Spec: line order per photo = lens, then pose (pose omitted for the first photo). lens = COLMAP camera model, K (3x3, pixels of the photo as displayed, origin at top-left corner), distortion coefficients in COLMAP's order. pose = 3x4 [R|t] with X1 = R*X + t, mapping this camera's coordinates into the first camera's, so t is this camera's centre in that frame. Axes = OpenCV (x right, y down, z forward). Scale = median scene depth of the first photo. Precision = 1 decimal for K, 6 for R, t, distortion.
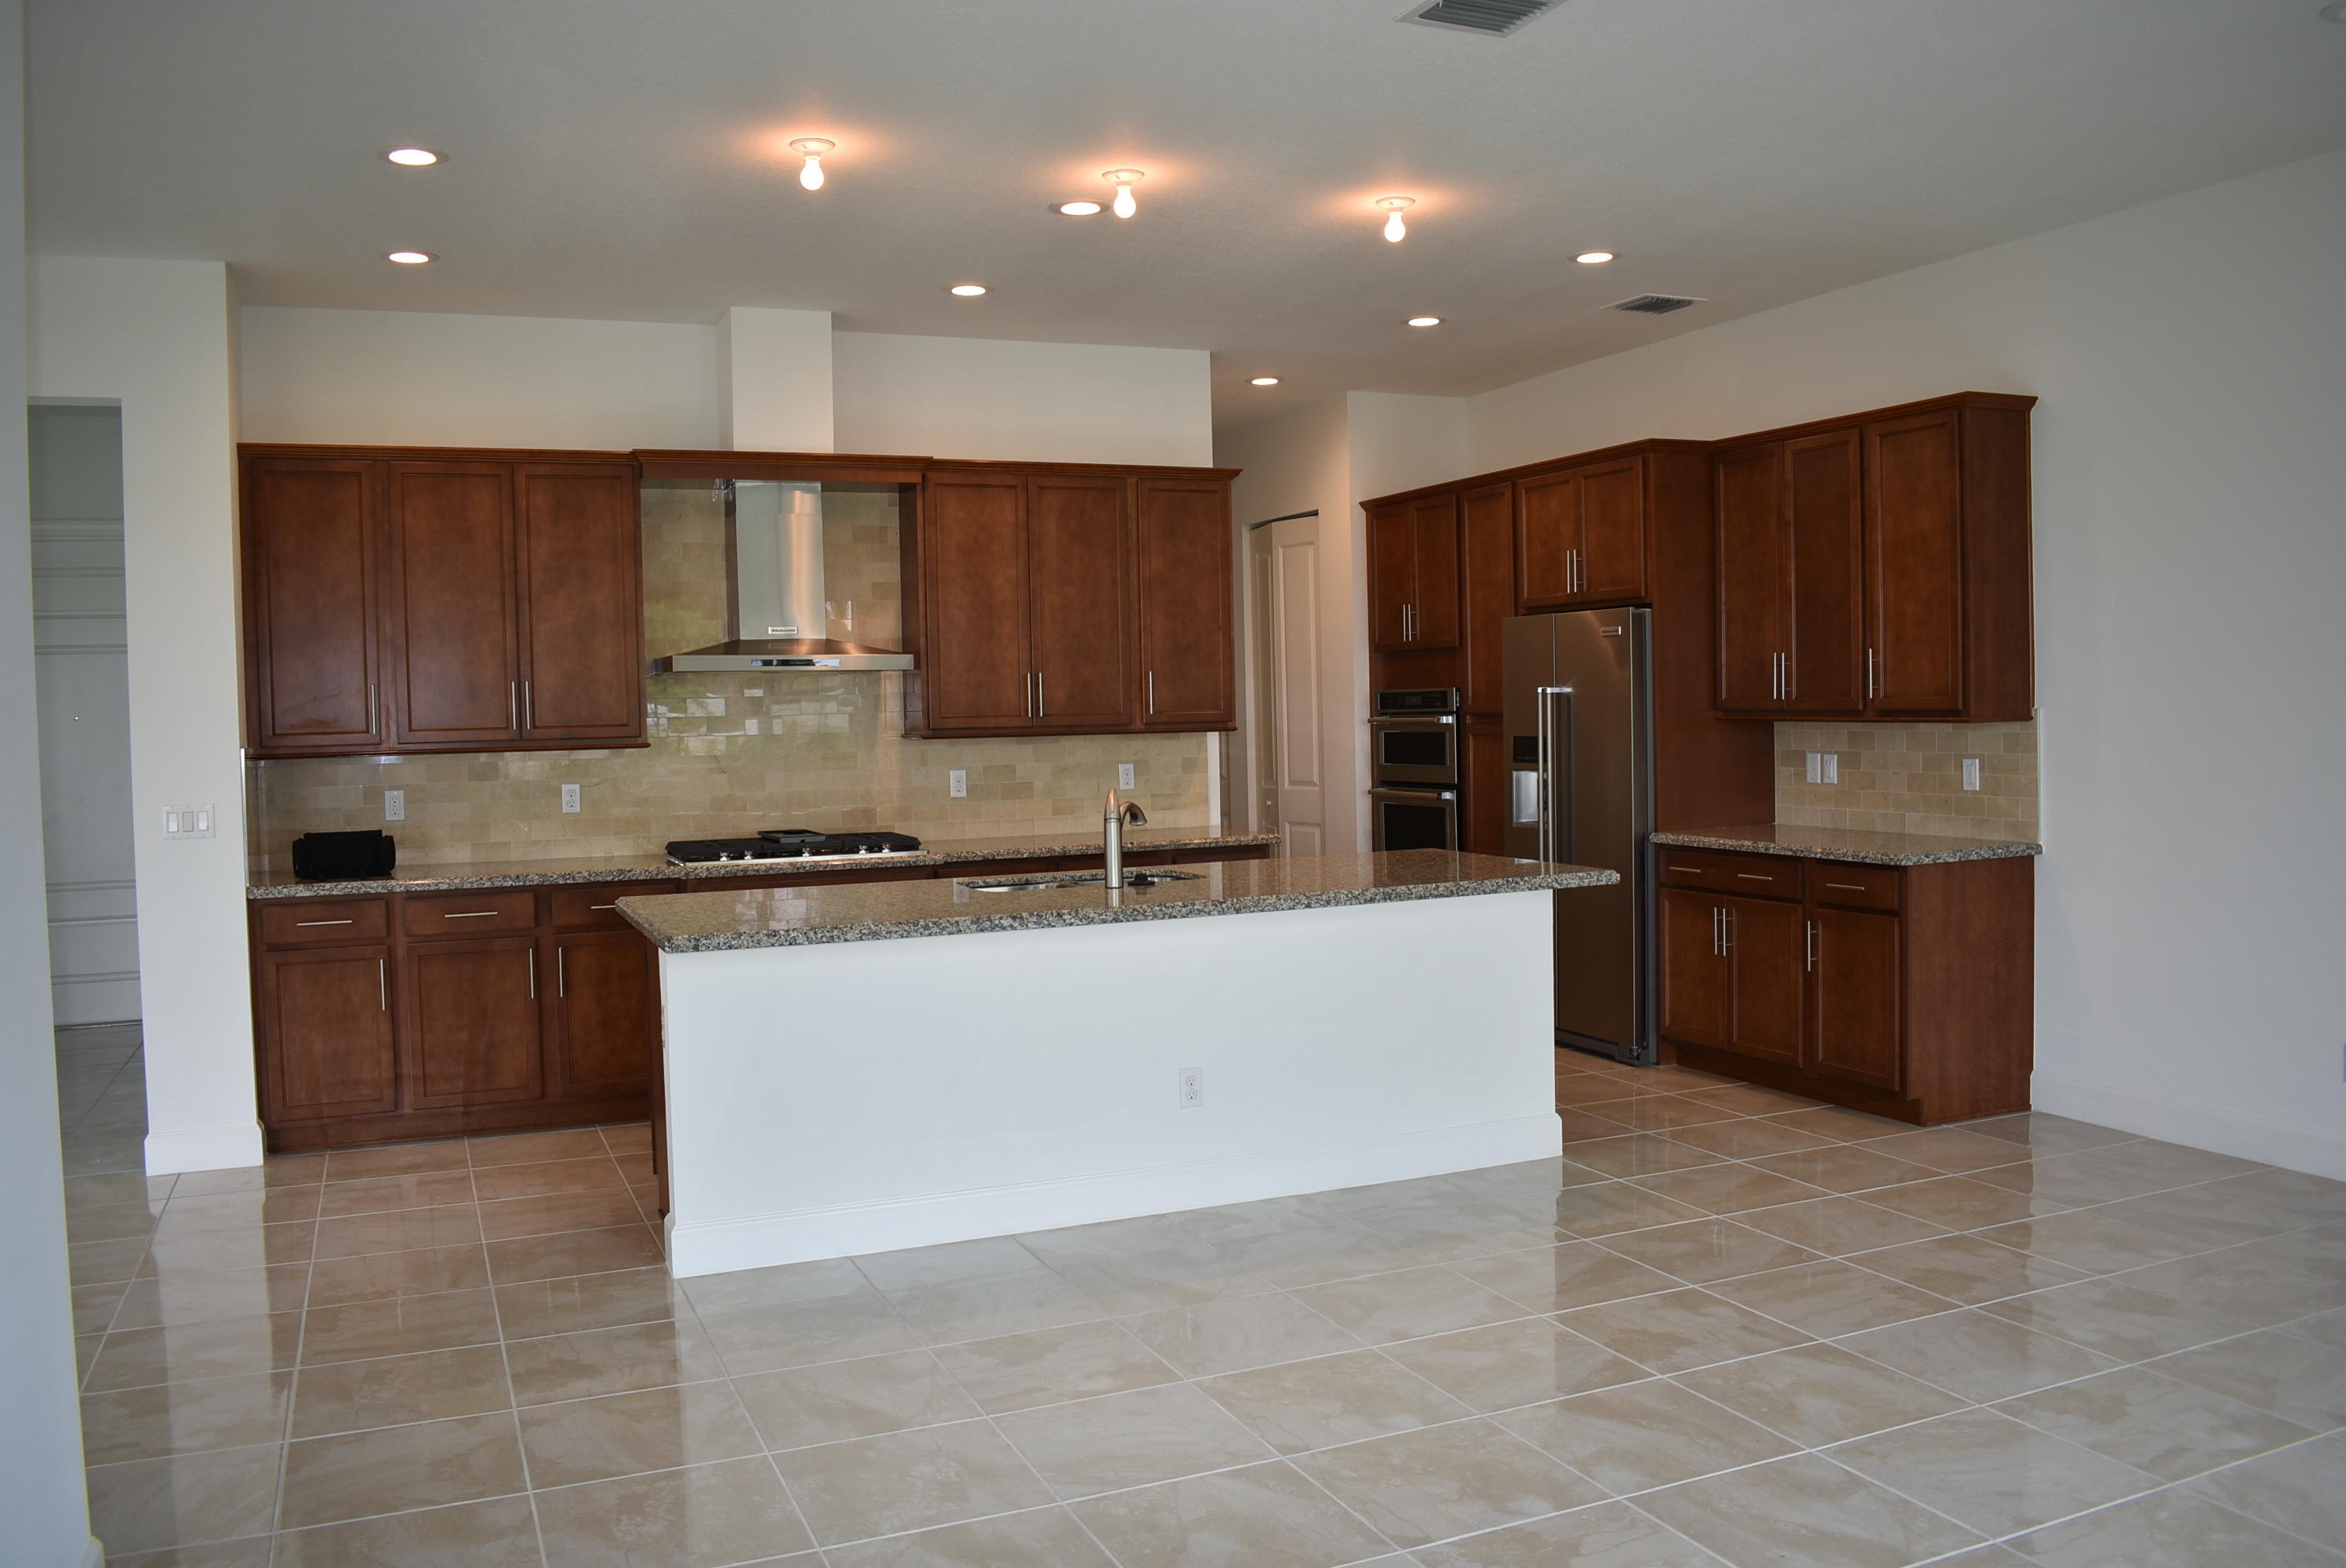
lens RADIAL K [[1838.7, 0, 1172.6], [0, 1838.7, 782.4], [0, 0, 1]] dist [-0.094282, 0.019176]
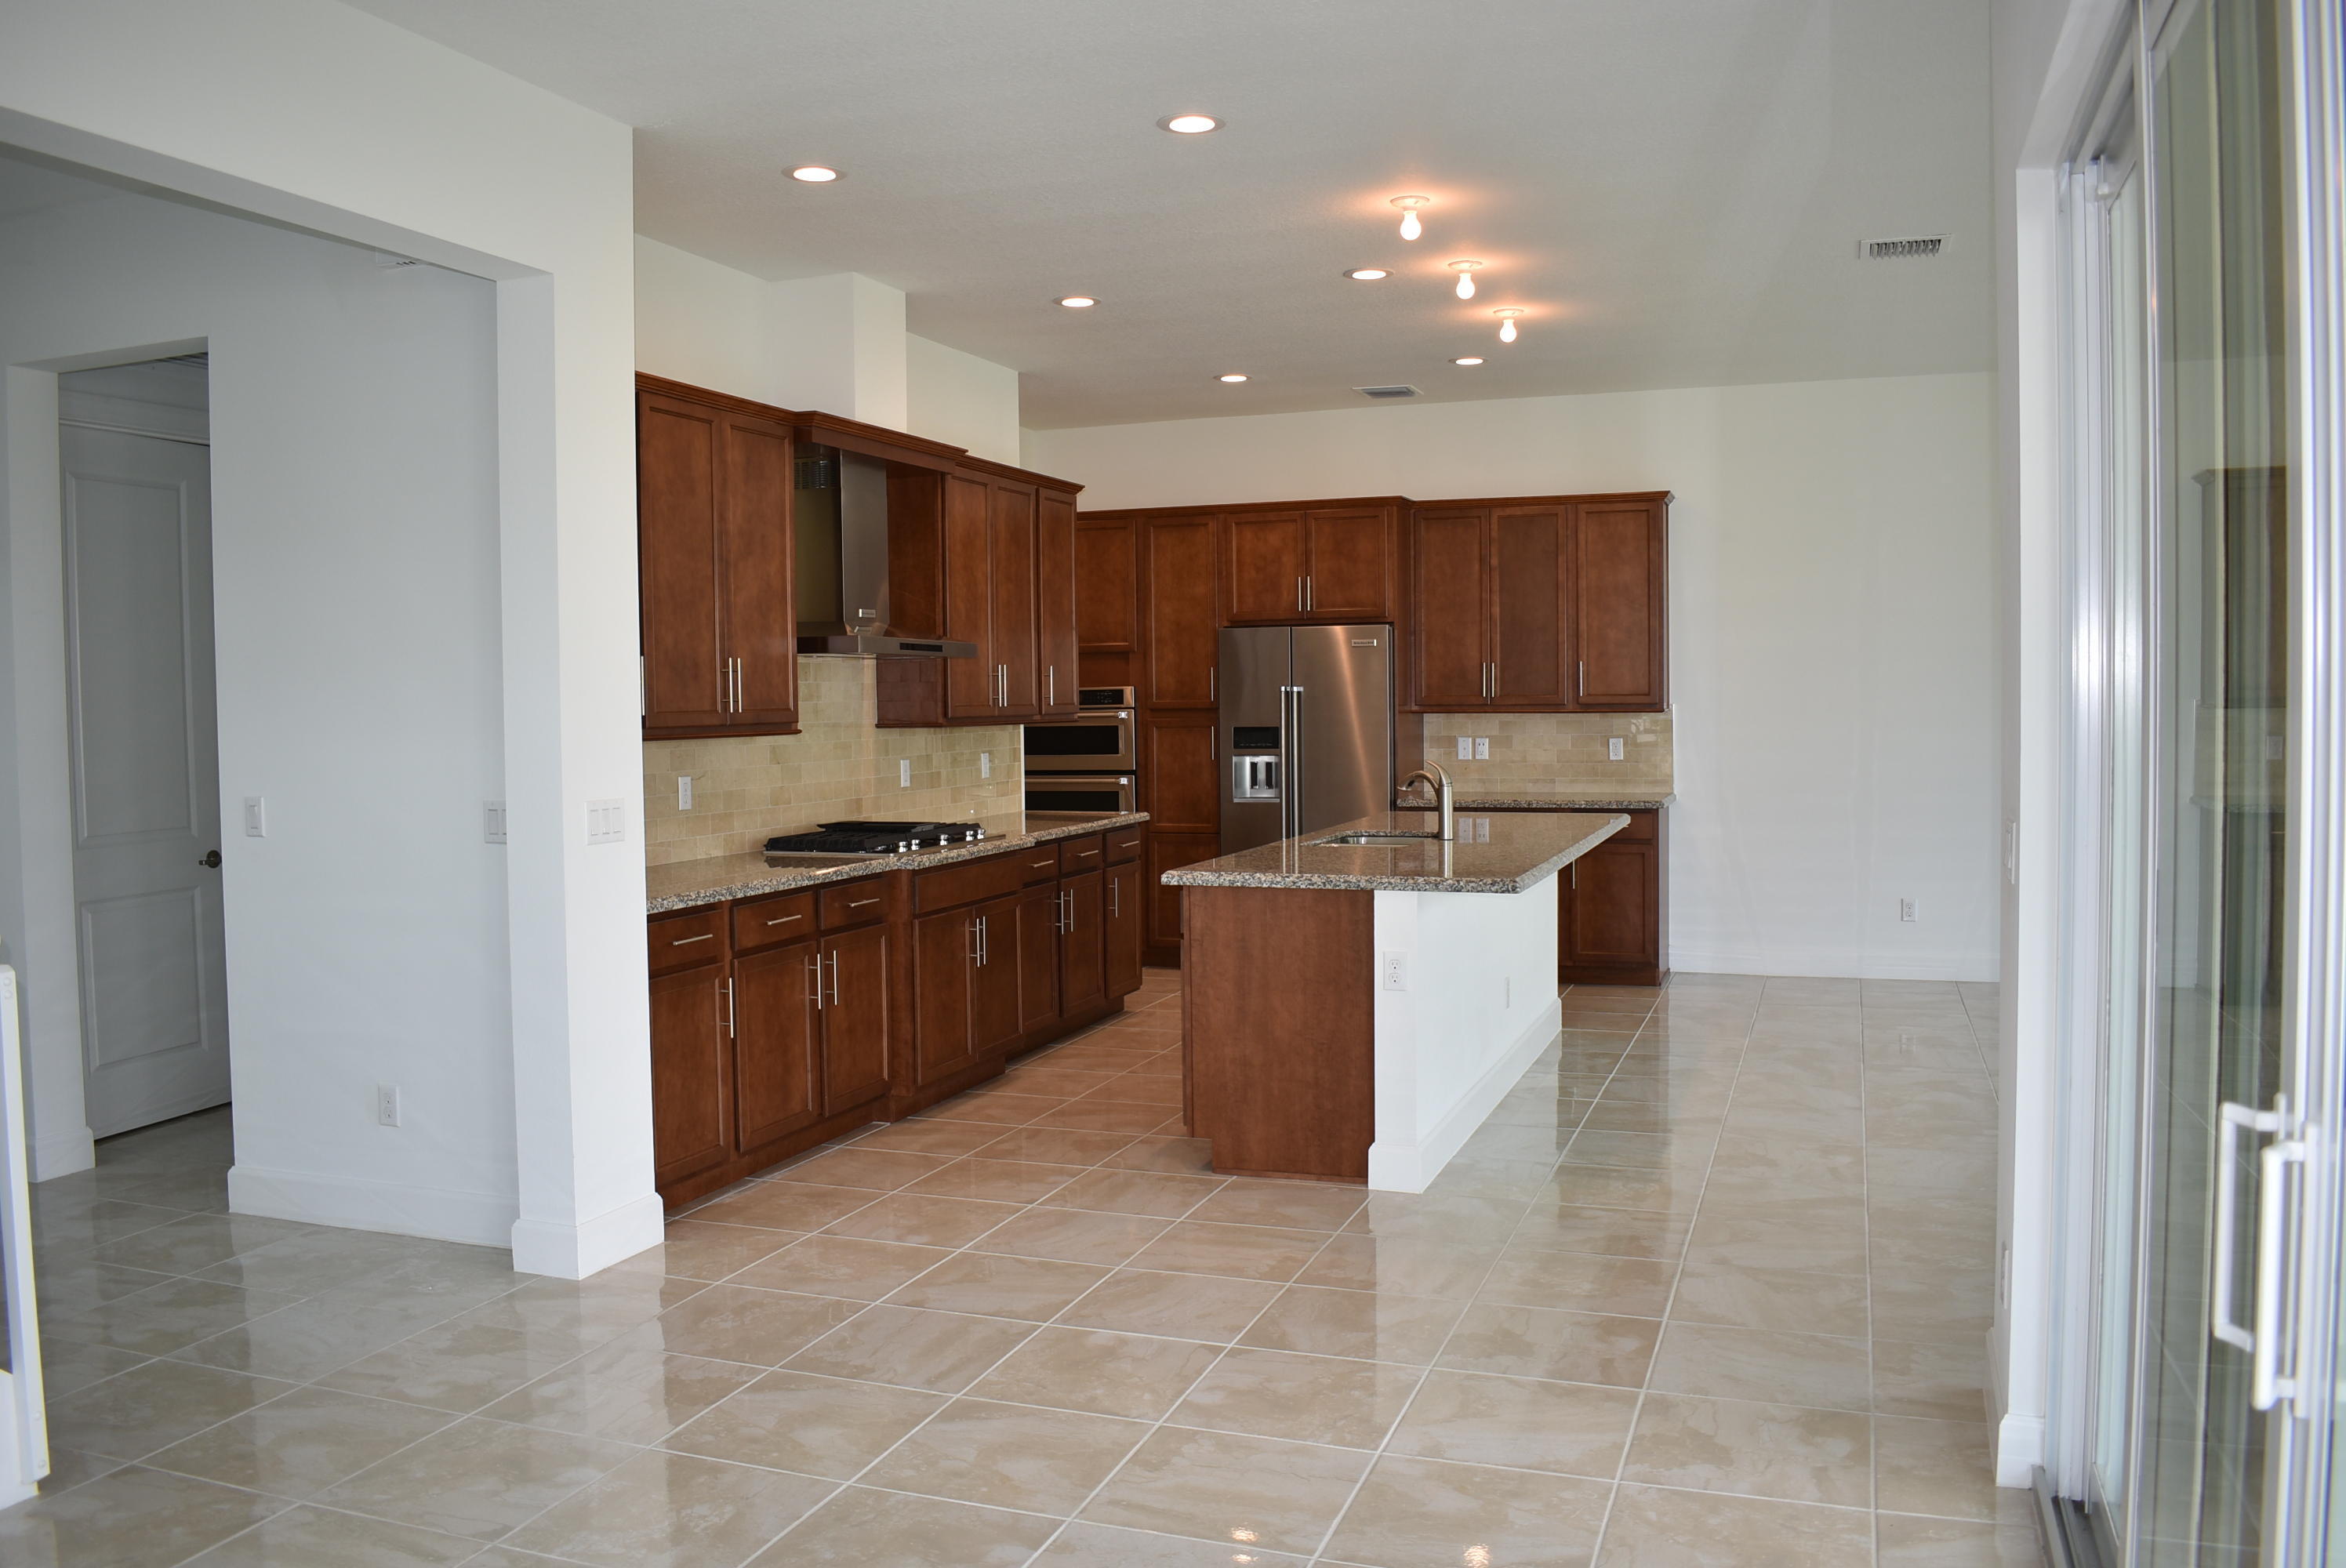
lens RADIAL K [[1838.7, 0, 1173.8], [0, 1838.7, 777.7], [0, 0, 1]] dist [-0.094282, 0.019176]
pose [[0.689683, -0.019381, 0.723852, -0.884729], [0.029216, 0.999573, -0.001073, 0.010067], [-0.723521, 0.021888, 0.689955, 0.241913]]
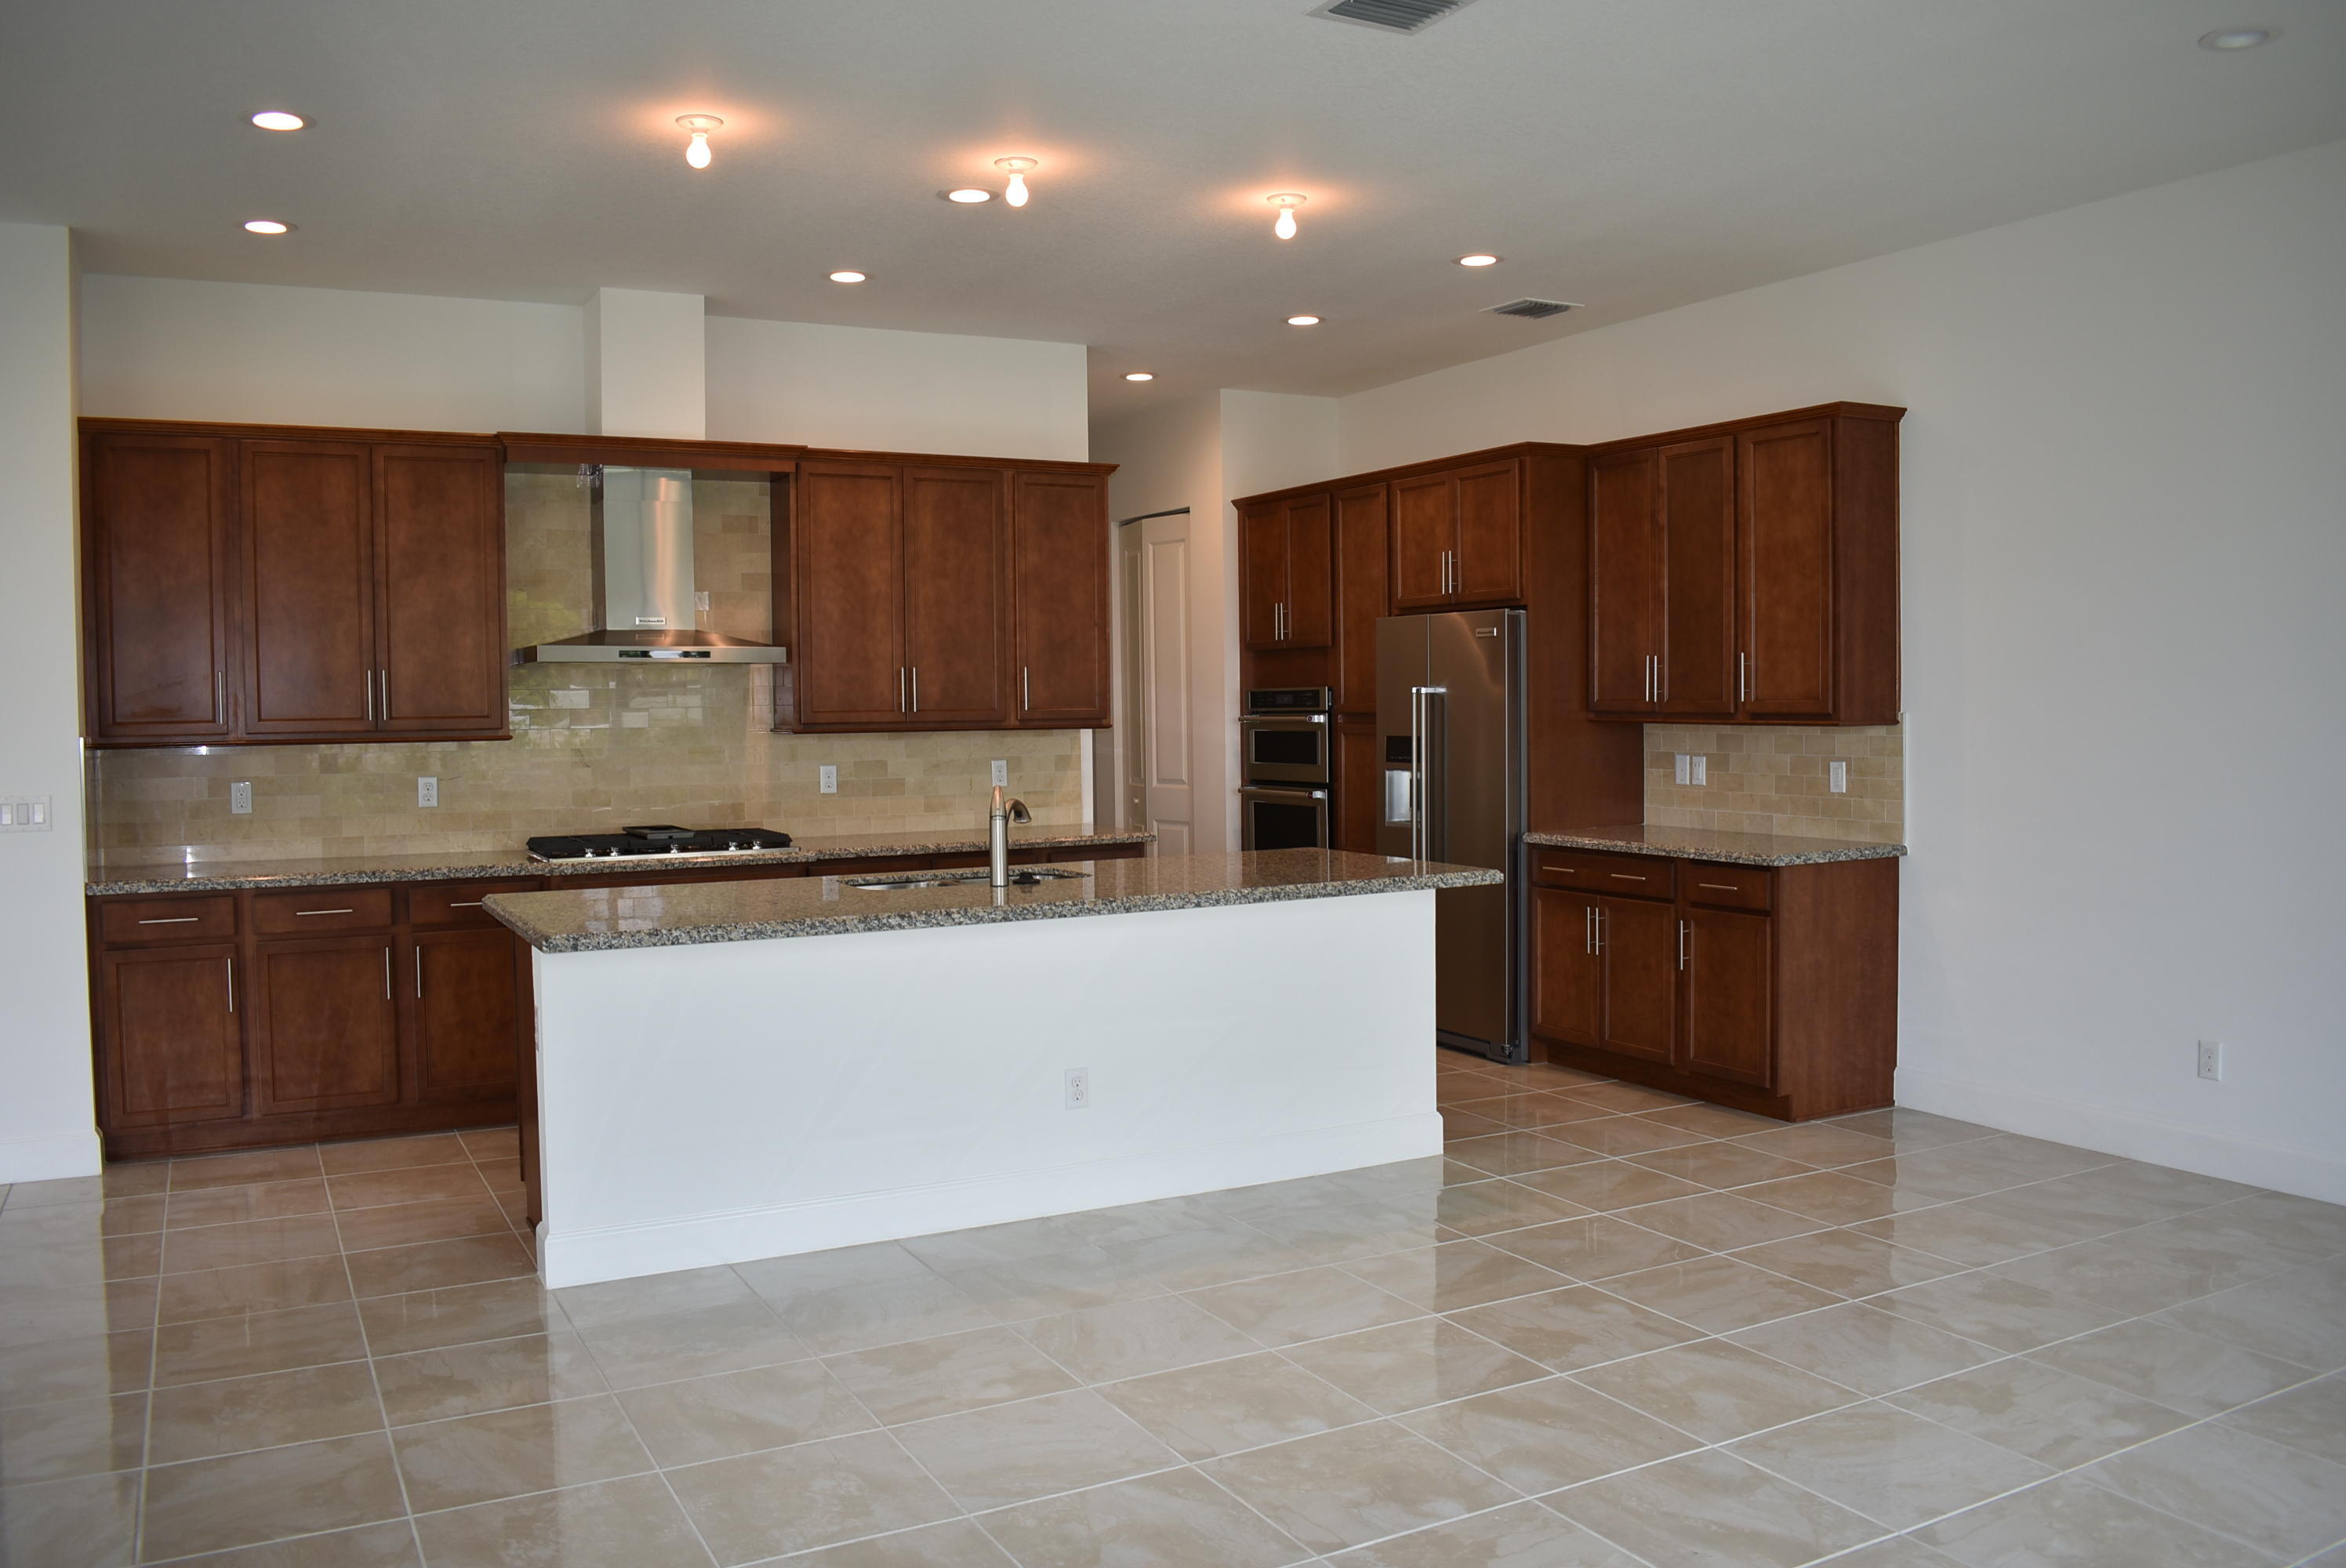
lens RADIAL K [[1838.7, 0, 1172.1], [0, 1838.7, 779.9], [0, 0, 1]] dist [-0.094282, 0.019176]
pose [[0.996418, 0.006713, 0.084297, -0.019448], [-0.006699, 0.999977, -0.000448, 0.000175], [-0.084298, -0.000118, 0.996441, 0.009596]]
